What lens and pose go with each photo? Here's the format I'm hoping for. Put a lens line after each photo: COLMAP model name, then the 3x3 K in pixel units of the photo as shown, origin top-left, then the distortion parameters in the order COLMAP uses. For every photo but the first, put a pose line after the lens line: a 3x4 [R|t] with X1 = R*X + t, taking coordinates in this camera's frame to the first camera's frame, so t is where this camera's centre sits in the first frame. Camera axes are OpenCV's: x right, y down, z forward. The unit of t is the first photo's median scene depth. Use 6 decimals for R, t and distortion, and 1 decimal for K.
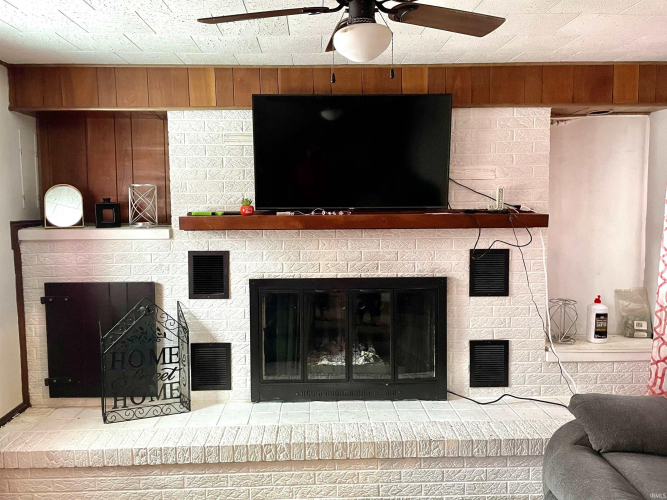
lens RADIAL K [[535.2, 0, 333.5], [0, 535.2, 250.0], [0, 0, 1]] dist [0.009490, 0.002081]
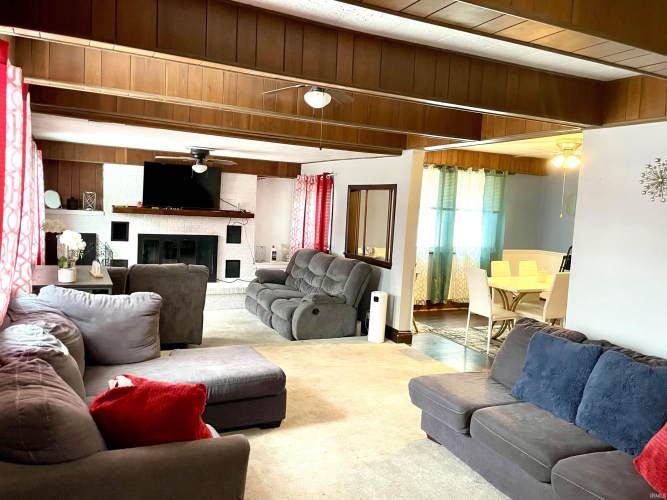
lens RADIAL K [[542.0, 0, 333.5], [0, 542.0, 250.0], [0, 0, 1]] dist [0.047493, 0.000142]
pose [[0.904239, 0.021447, 0.426488, -0.415394], [-0.024544, 0.999697, 0.001768, 0.103155], [-0.426321, -0.012066, 0.904491, -1.673101]]
